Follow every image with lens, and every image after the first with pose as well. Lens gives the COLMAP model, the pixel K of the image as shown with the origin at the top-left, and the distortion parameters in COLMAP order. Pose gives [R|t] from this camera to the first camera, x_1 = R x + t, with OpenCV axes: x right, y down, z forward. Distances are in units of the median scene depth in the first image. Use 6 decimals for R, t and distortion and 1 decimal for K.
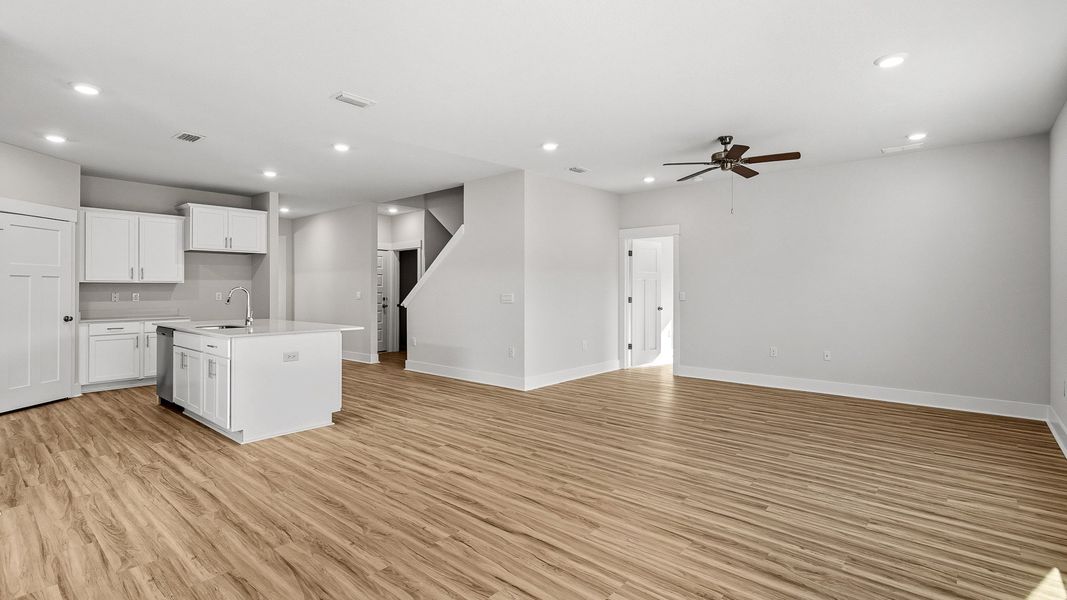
lens RADIAL K [[492.9, 0, 542.1], [0, 492.9, 291.1], [0, 0, 1]] dist [0.000489, 0.009173]
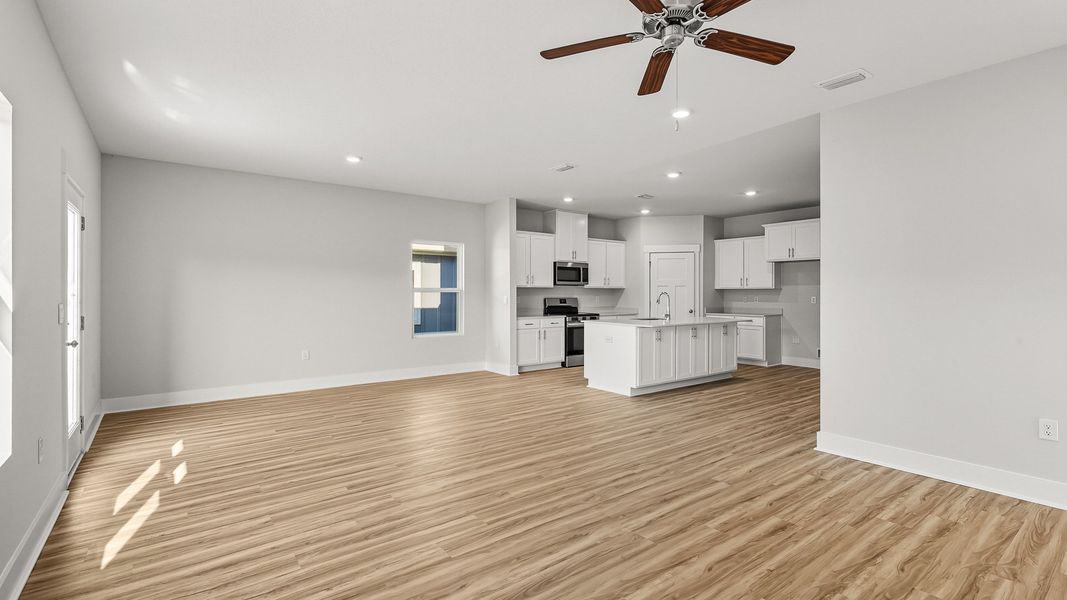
lens RADIAL K [[492.9, 0, 542.1], [0, 492.9, 291.1], [0, 0, 1]] dist [0.000489, 0.009173]
pose [[-0.201952, -0.004266, -0.979386, 1.352366], [-0.003660, 0.999987, -0.003601, -0.008903], [0.979389, 0.002857, -0.201965, 1.528142]]
